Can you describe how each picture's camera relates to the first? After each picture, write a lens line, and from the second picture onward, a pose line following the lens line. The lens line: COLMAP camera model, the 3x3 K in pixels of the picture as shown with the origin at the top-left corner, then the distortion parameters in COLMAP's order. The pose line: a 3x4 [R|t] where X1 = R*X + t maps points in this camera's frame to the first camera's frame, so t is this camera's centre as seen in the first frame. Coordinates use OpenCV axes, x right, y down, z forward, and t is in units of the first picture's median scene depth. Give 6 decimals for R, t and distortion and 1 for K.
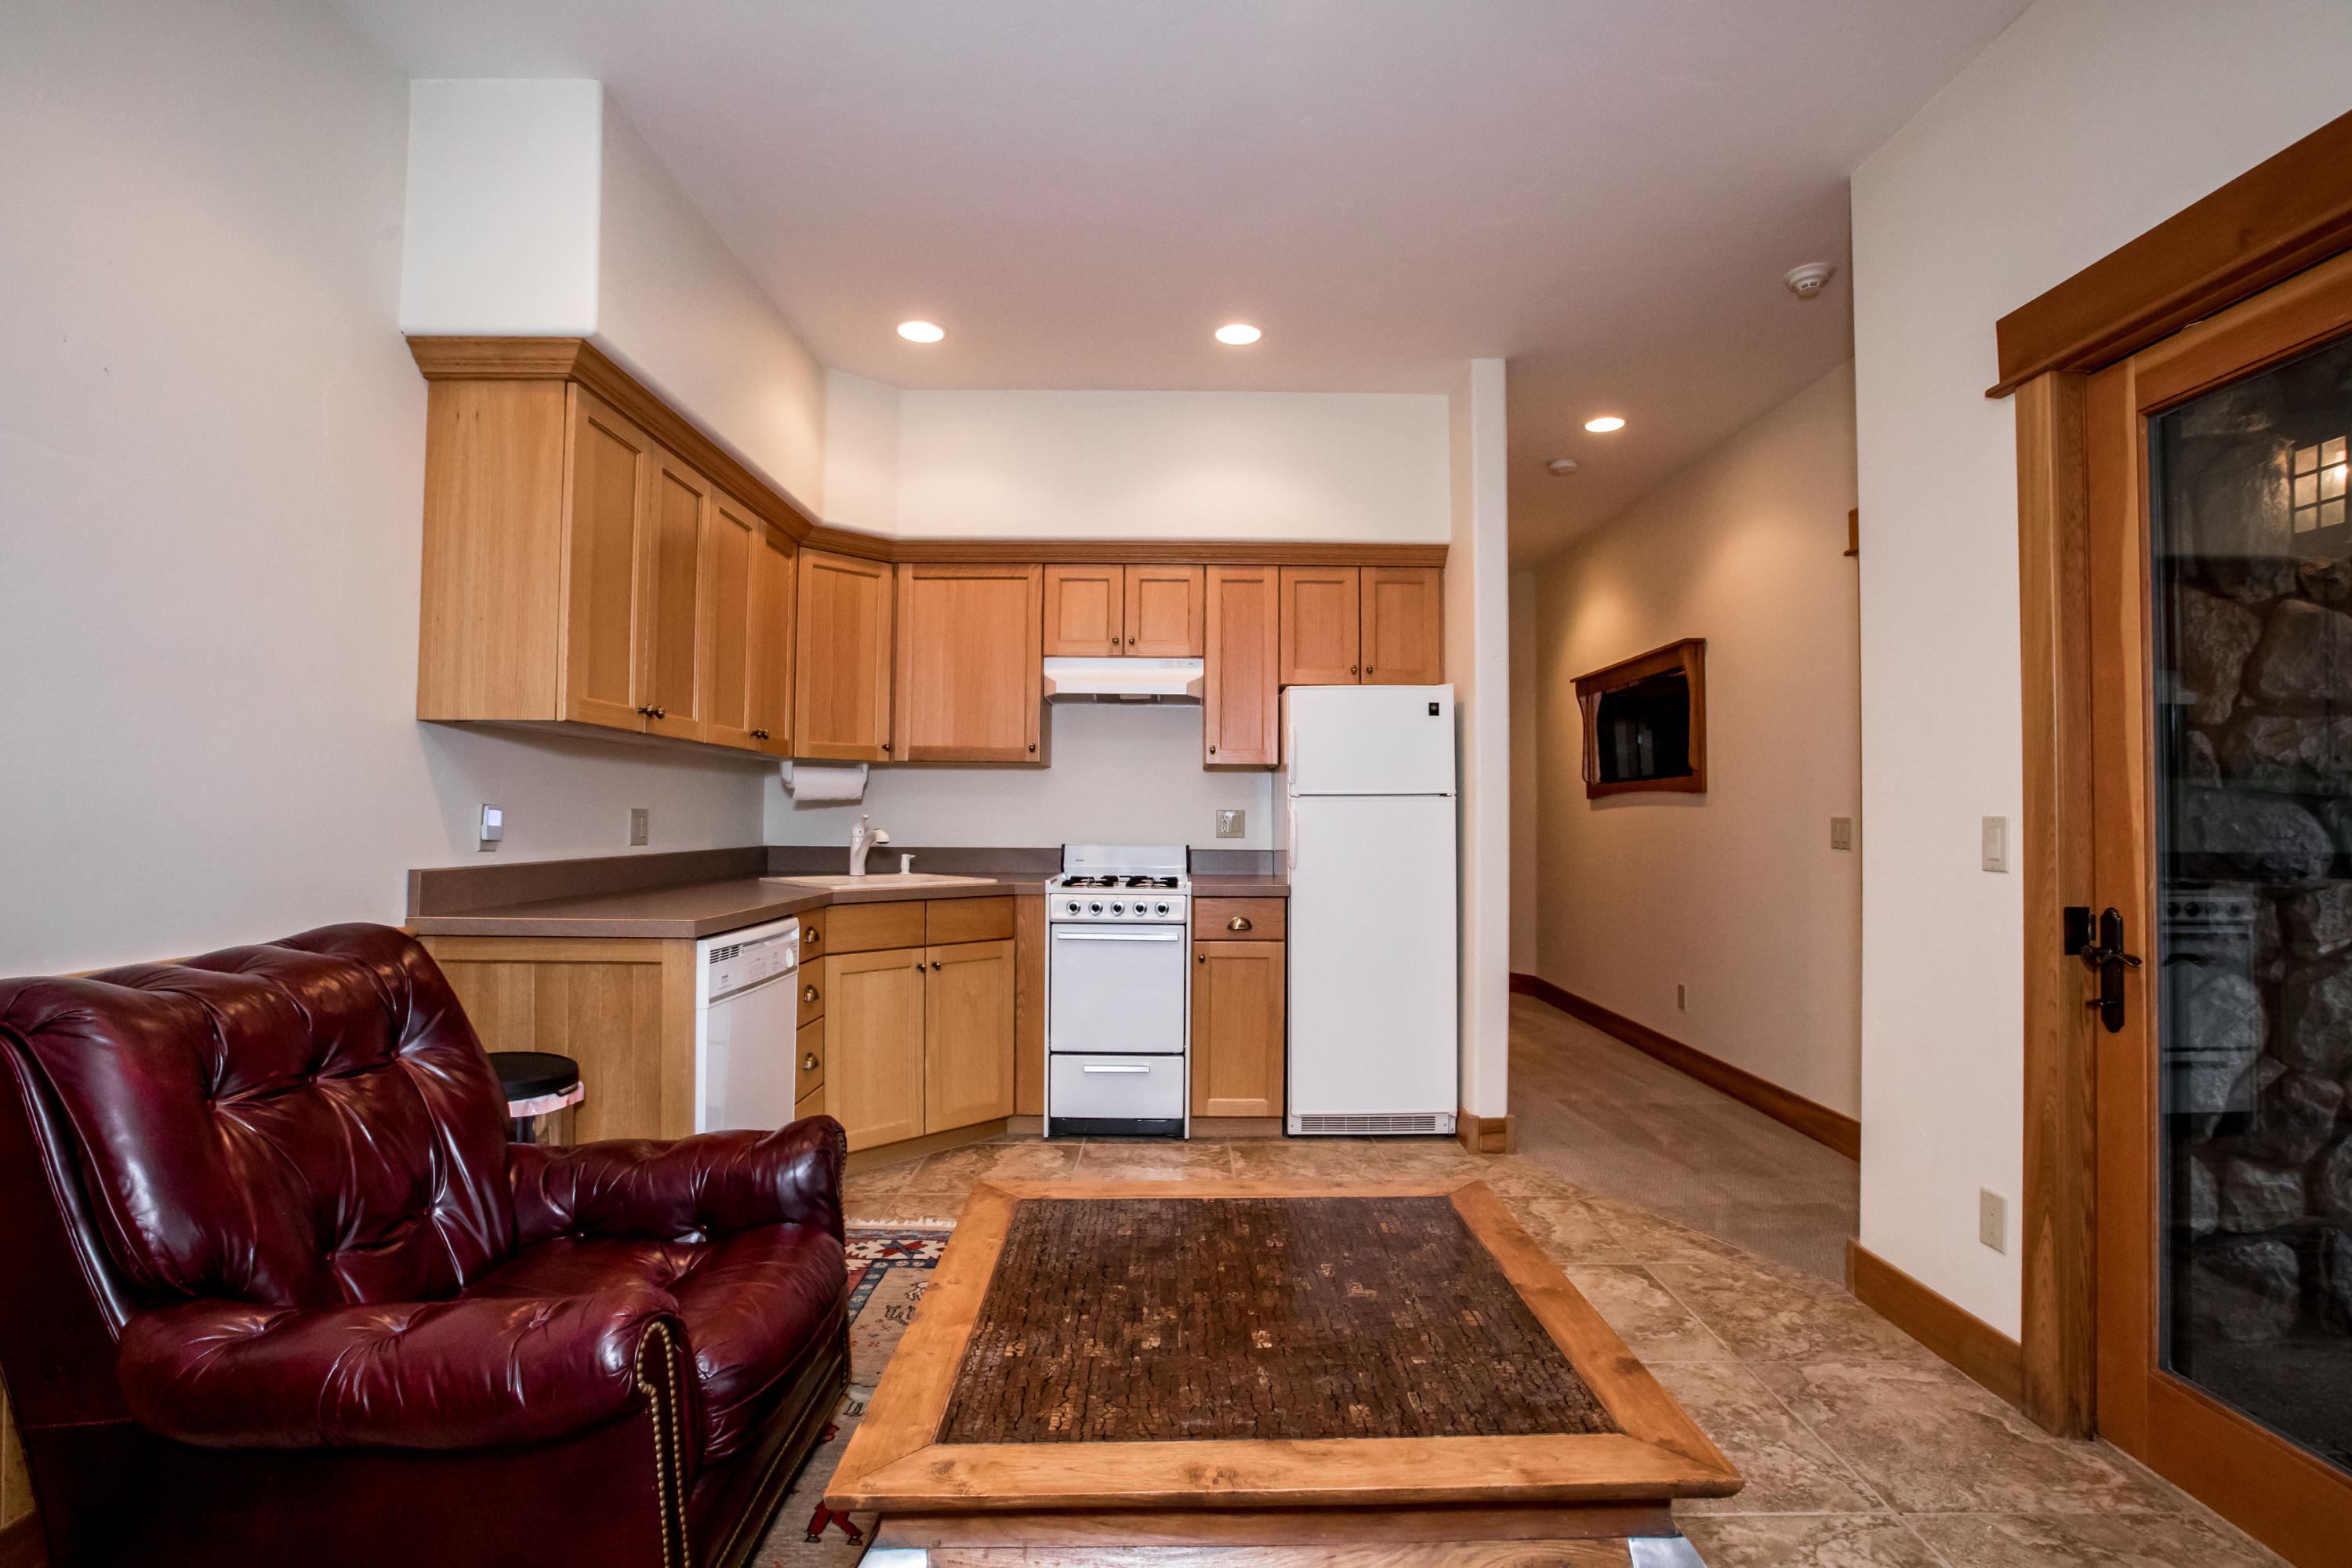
lens RADIAL K [[1094.4, 0, 1186.1], [0, 1094.4, 795.4], [0, 0, 1]] dist [-0.012672, 0.006368]
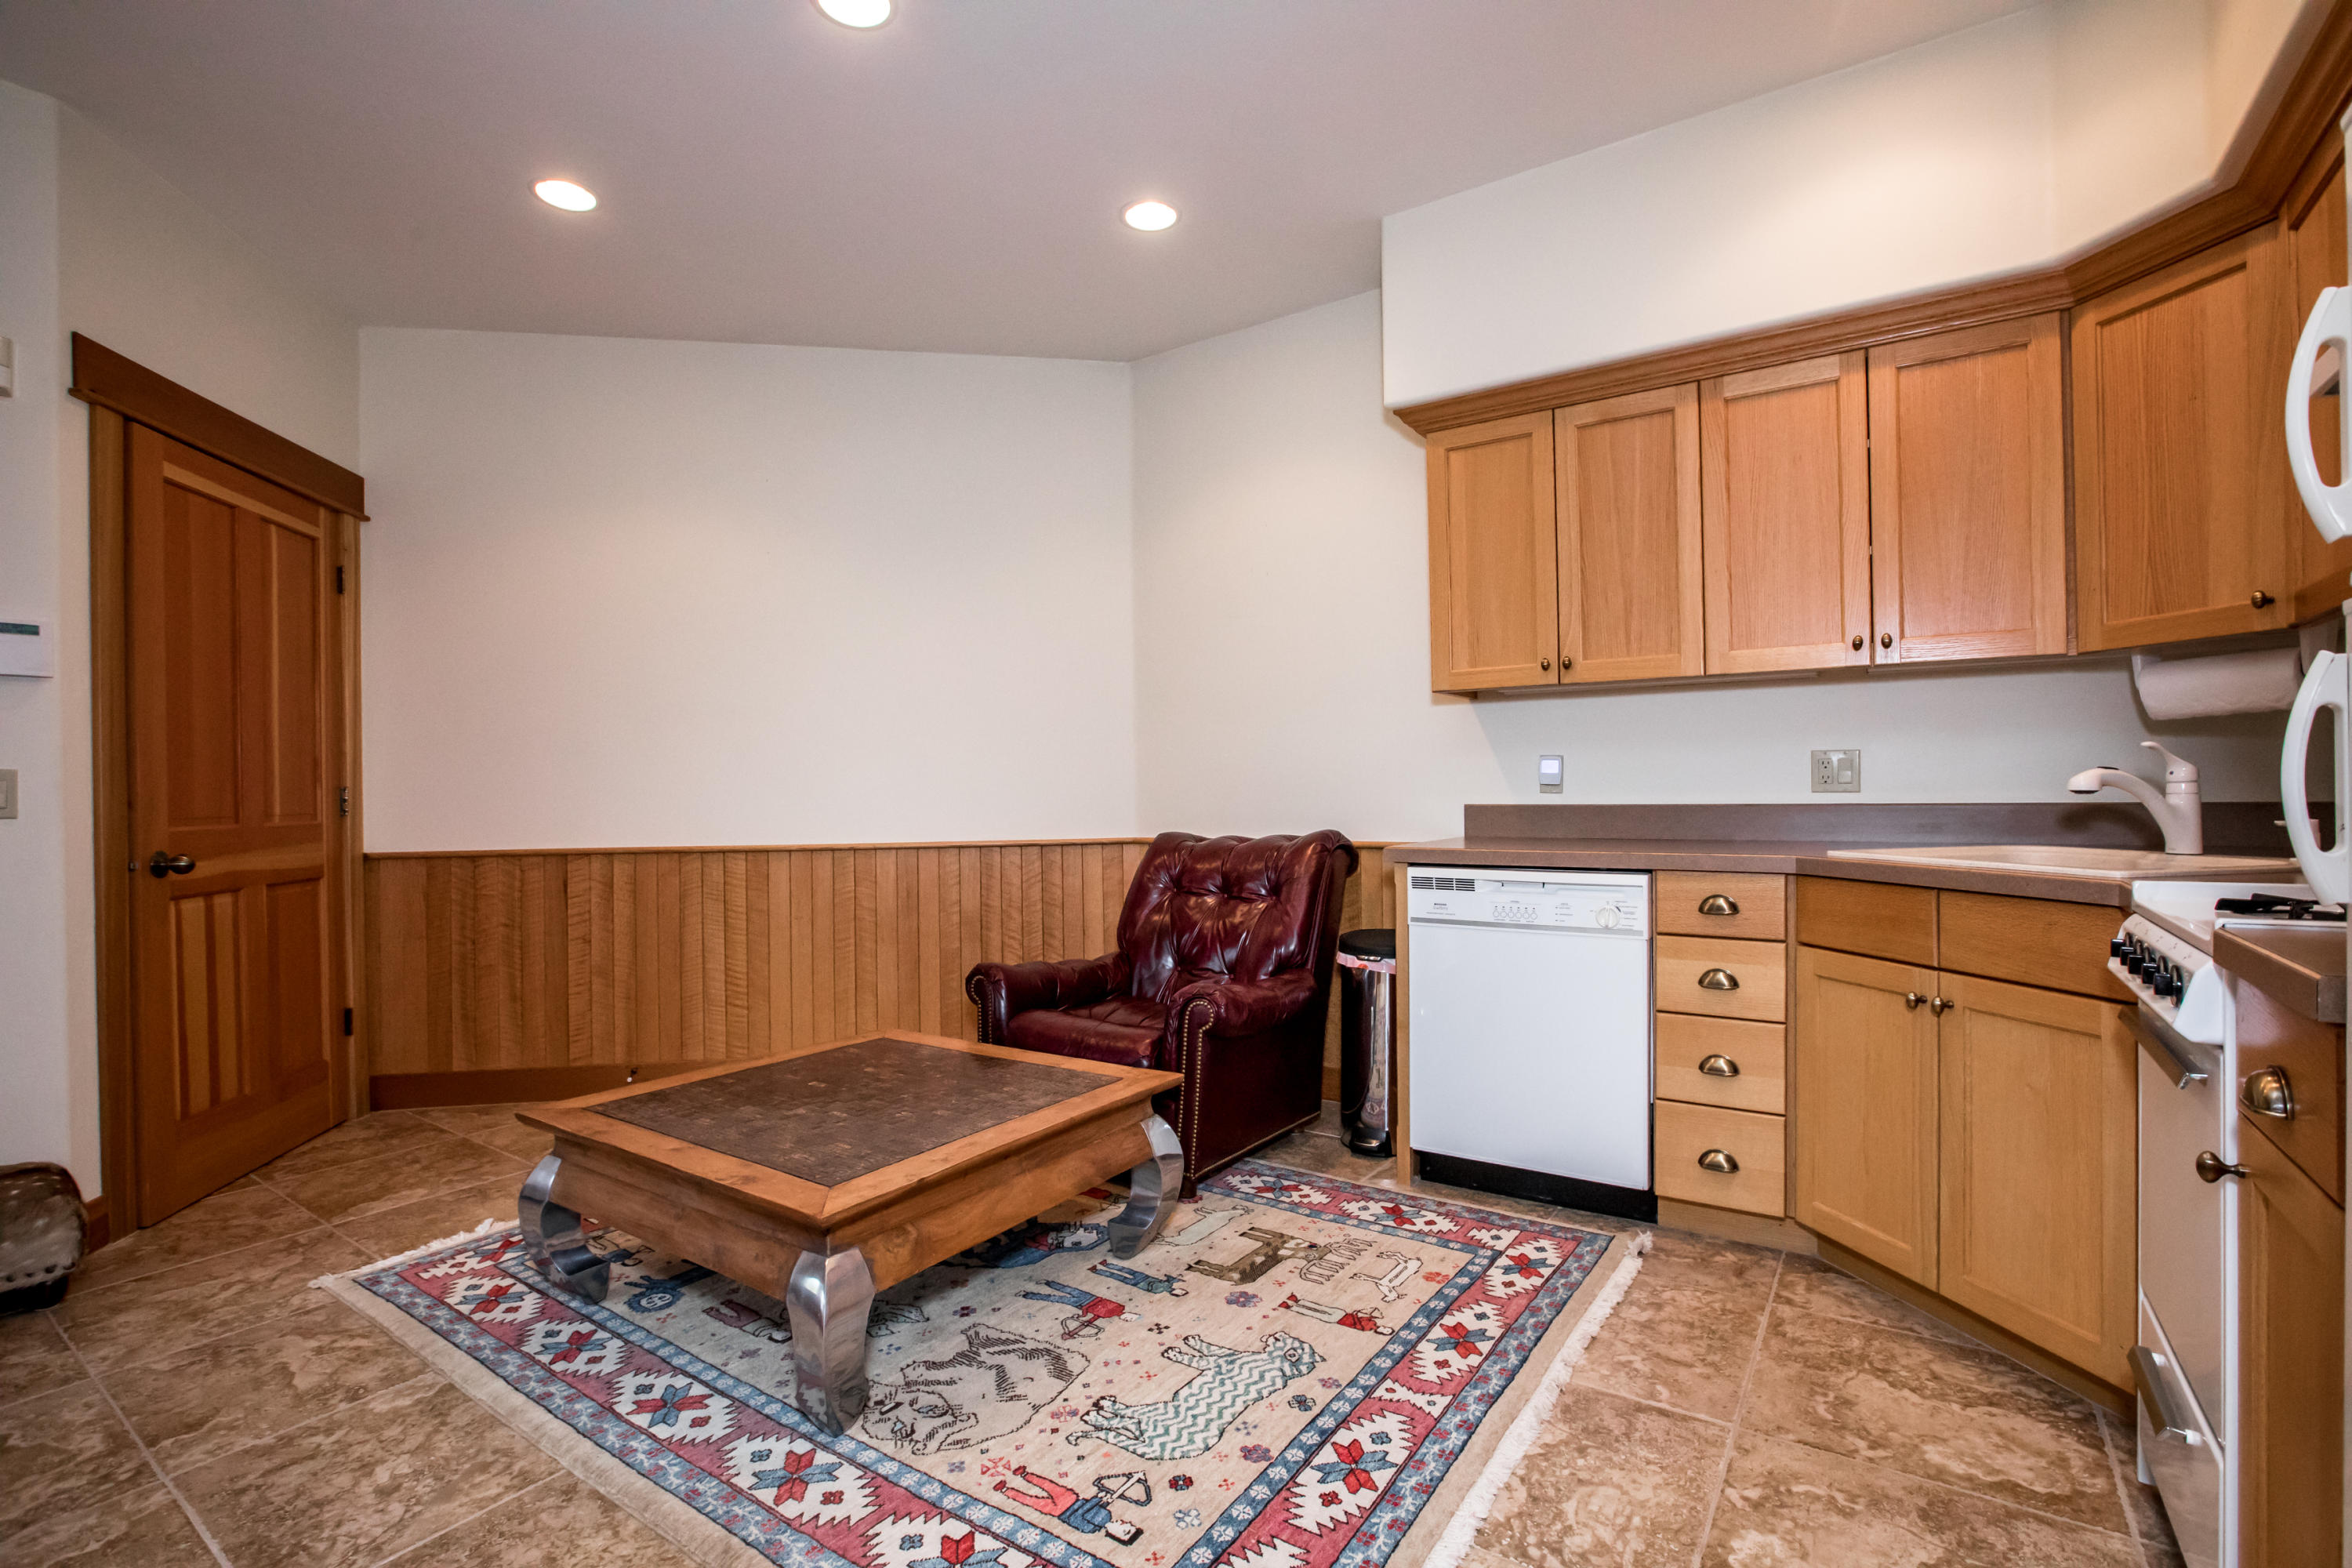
lens RADIAL K [[1094.4, 0, 1186.4], [0, 1094.4, 793.9], [0, 0, 1]] dist [-0.012672, 0.006368]
pose [[-0.580179, 0.002442, -0.814486, 0.586963], [0.031251, 0.999326, -0.019265, 0.059810], [0.813890, -0.036631, -0.579864, 1.310606]]
